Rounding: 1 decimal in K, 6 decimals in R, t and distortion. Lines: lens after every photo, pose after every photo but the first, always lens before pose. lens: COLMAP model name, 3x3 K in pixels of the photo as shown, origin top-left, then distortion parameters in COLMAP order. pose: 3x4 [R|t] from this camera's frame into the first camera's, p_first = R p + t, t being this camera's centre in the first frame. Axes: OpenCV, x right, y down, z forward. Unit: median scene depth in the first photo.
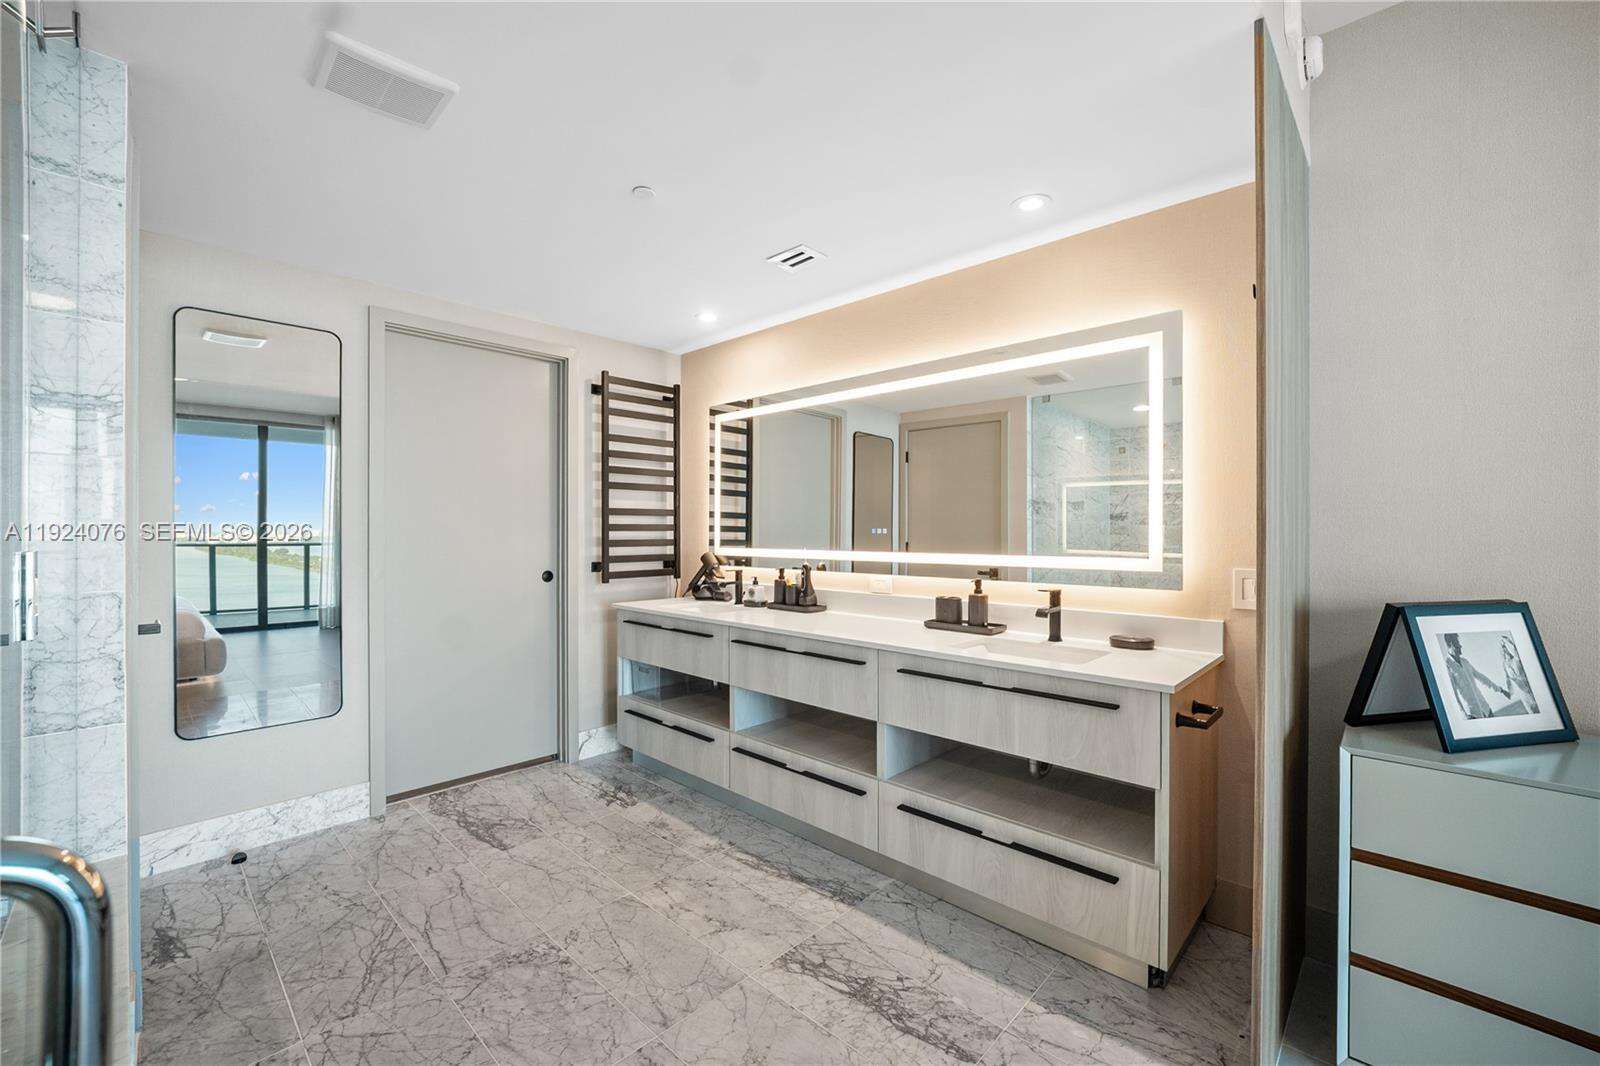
lens RADIAL K [[653.1, 0, 800.0], [0, 653.1, 533.0], [0, 0, 1]] dist [-0.015211, 0.000277]
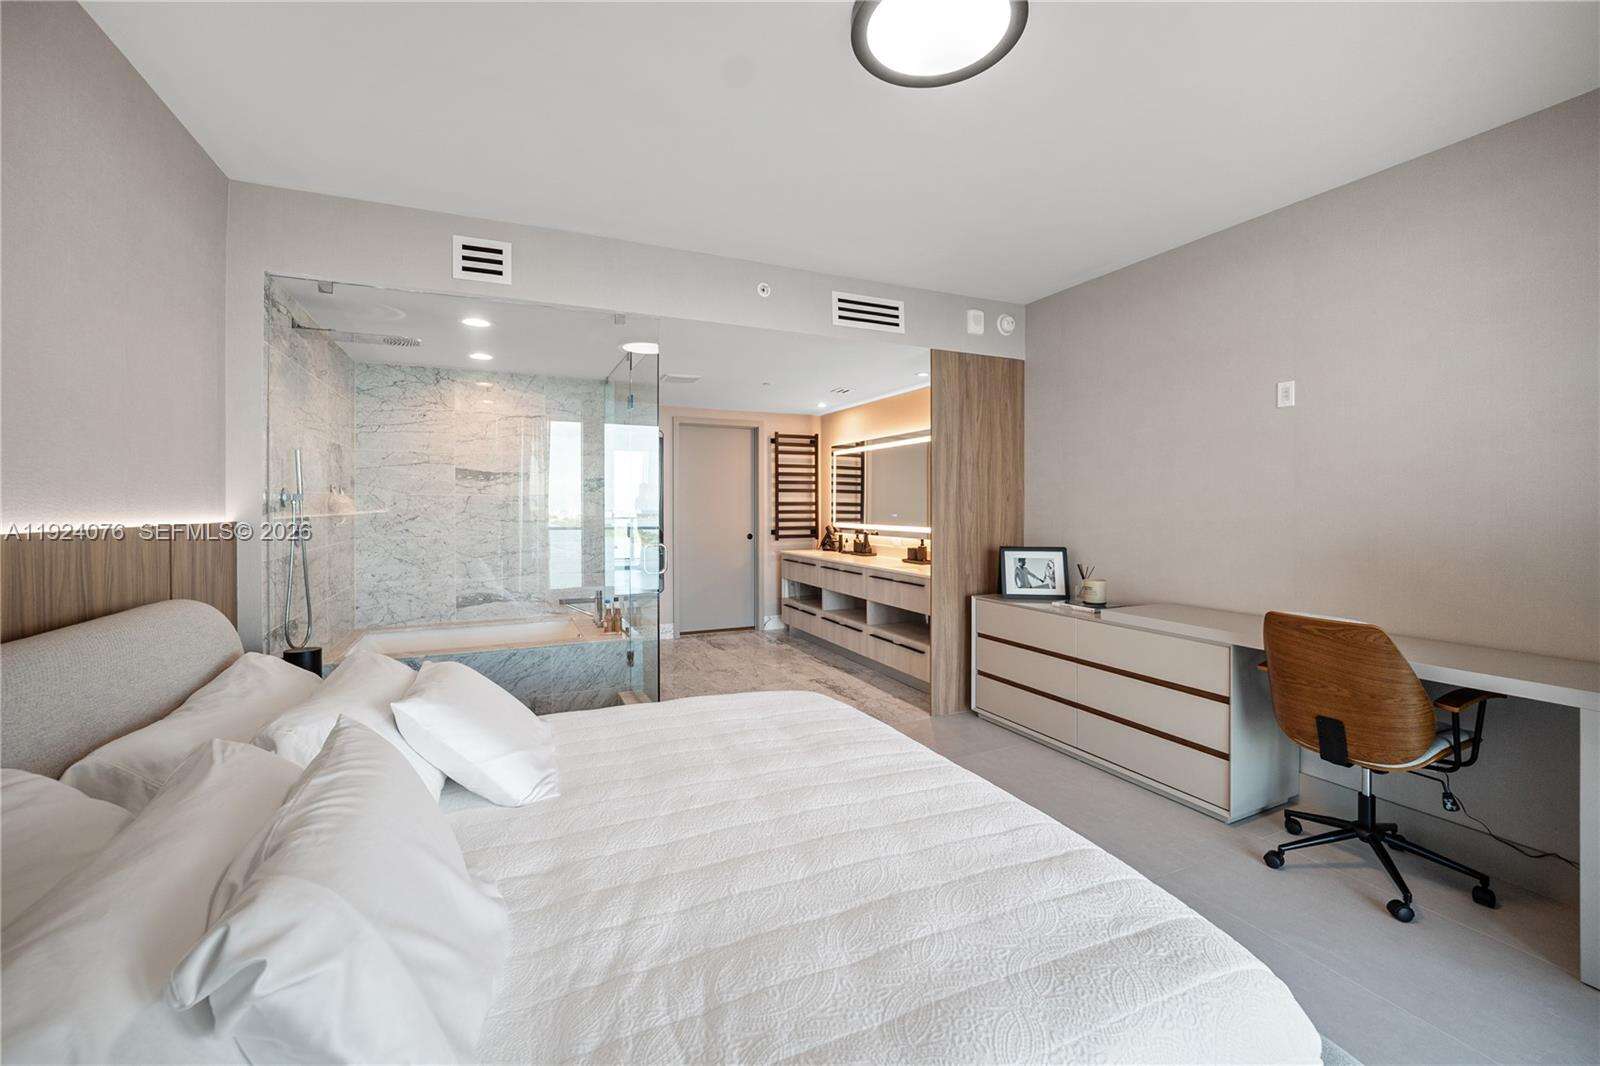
lens RADIAL K [[647.8, 0, 804.1], [0, 647.8, 513.8], [0, 0, 1]] dist [-0.000212, 0.000097]
pose [[0.932074, 0.004721, -0.362238, 0.530471], [-0.001176, 0.999949, 0.010006, -0.024769], [0.362267, -0.008900, 0.932032, -0.859825]]
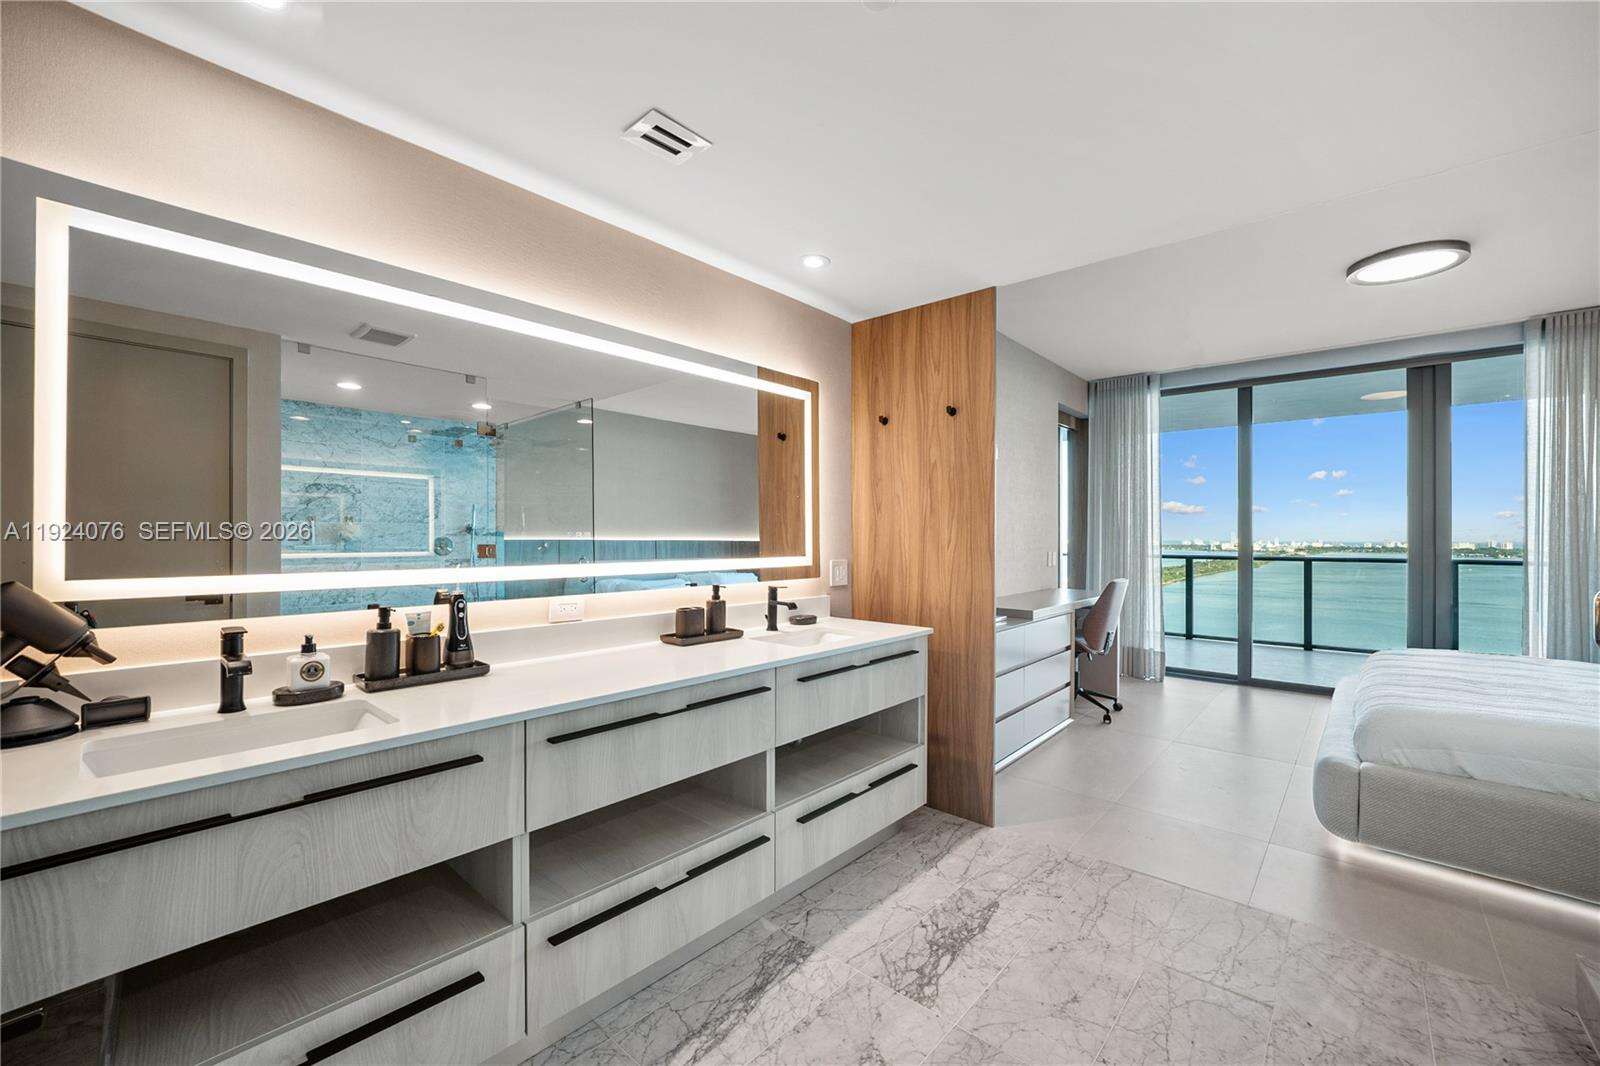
lens RADIAL K [[646.1, 0, 804.7], [0, 646.1, 535.6], [0, 0, 1]] dist [-0.014039, 0.000439]
pose [[-0.038025, 0.000110, 0.999277, -0.551518], [-0.001476, 0.999999, -0.000166, -0.002499], [-0.999276, -0.001481, -0.038025, 0.708726]]
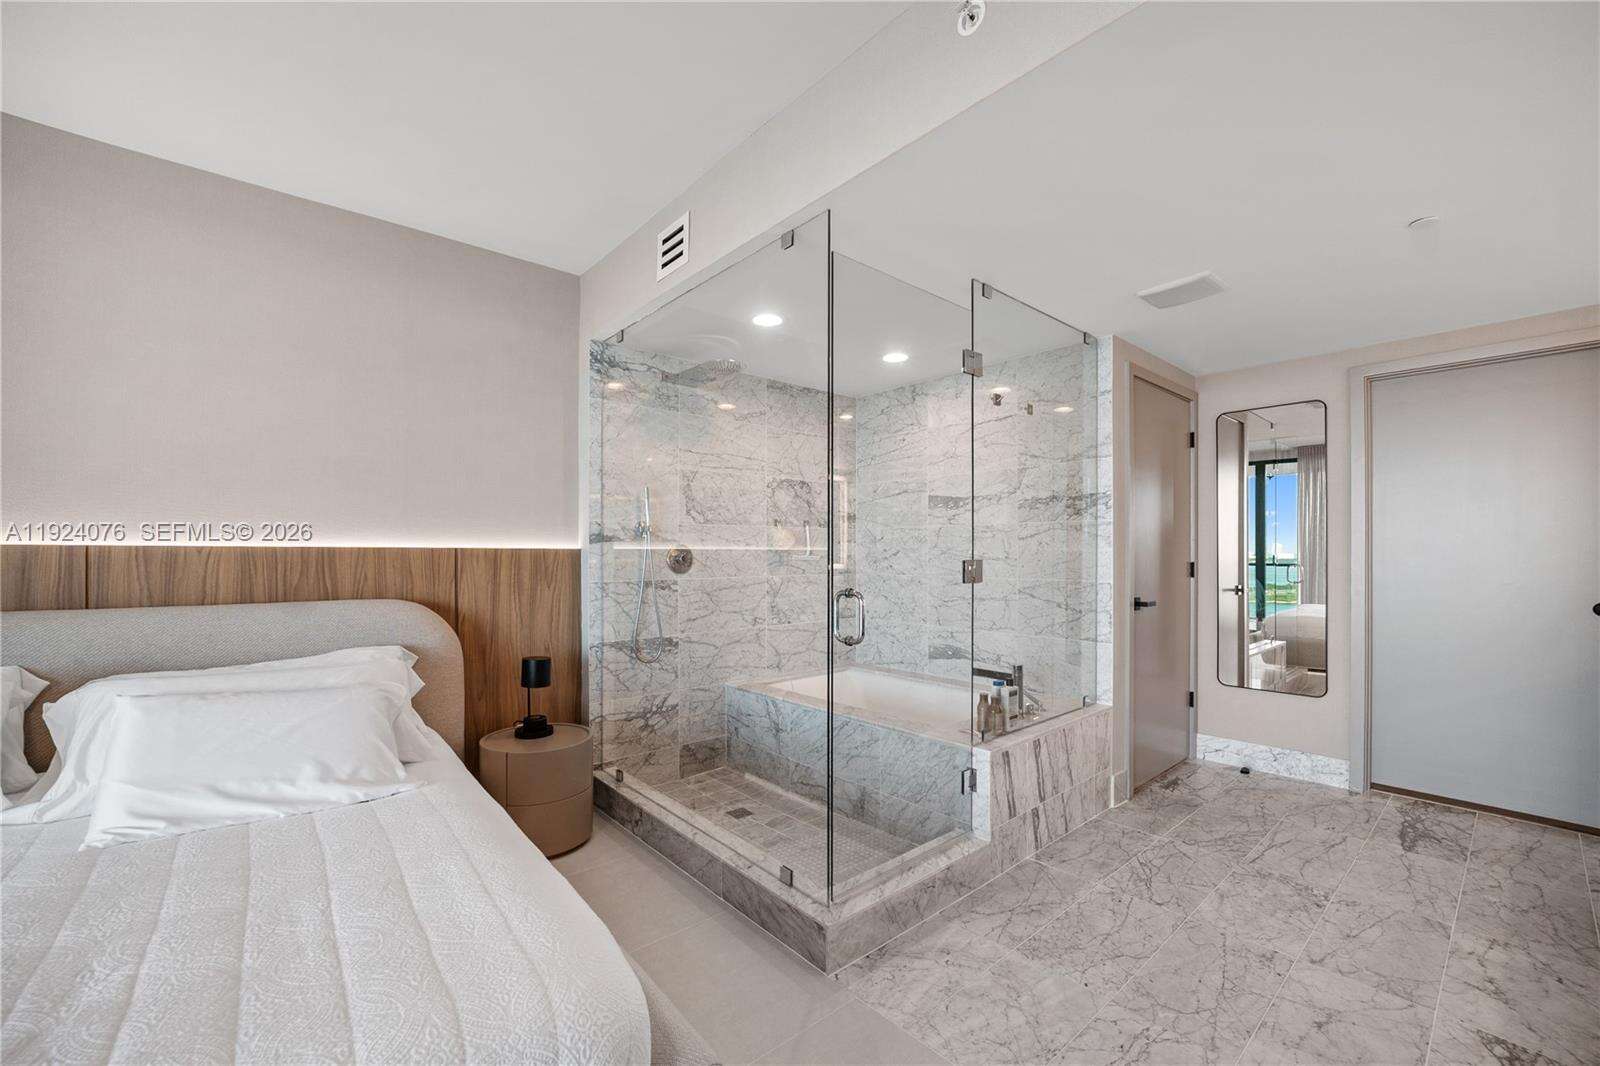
lens RADIAL K [[657.7, 0, 806.2], [0, 657.7, 555.6], [0, 0, 1]] dist [-0.001263, 0.000086]
pose [[-0.084185, 0.005563, -0.996435, 0.559175], [-0.002754, 0.999979, 0.005815, -0.003193], [0.996446, 0.003234, -0.084168, 0.078462]]
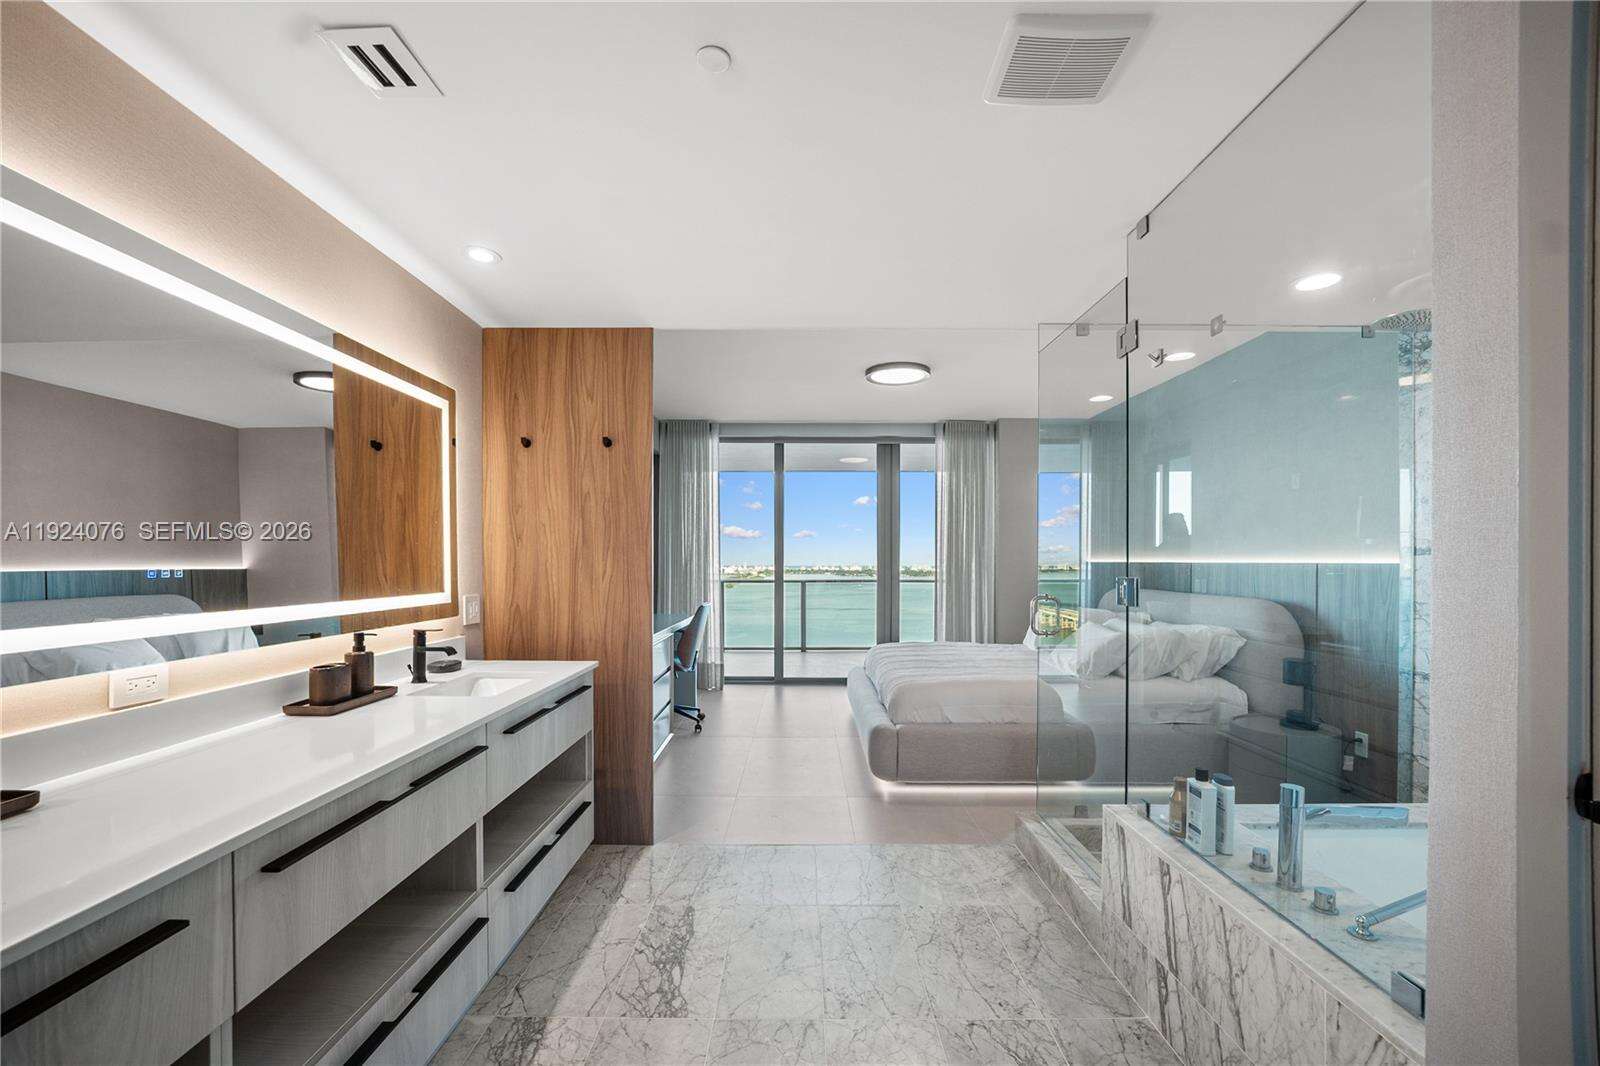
lens RADIAL K [[655.0, 0, 798.2], [0, 655.0, 566.7], [0, 0, 1]] dist [-0.011381, 0.000316]
pose [[-0.685929, -0.005085, 0.727650, -0.505528], [0.000865, 0.999969, 0.007804, -0.009963], [-0.727668, 0.005982, -0.685904, 0.902030]]
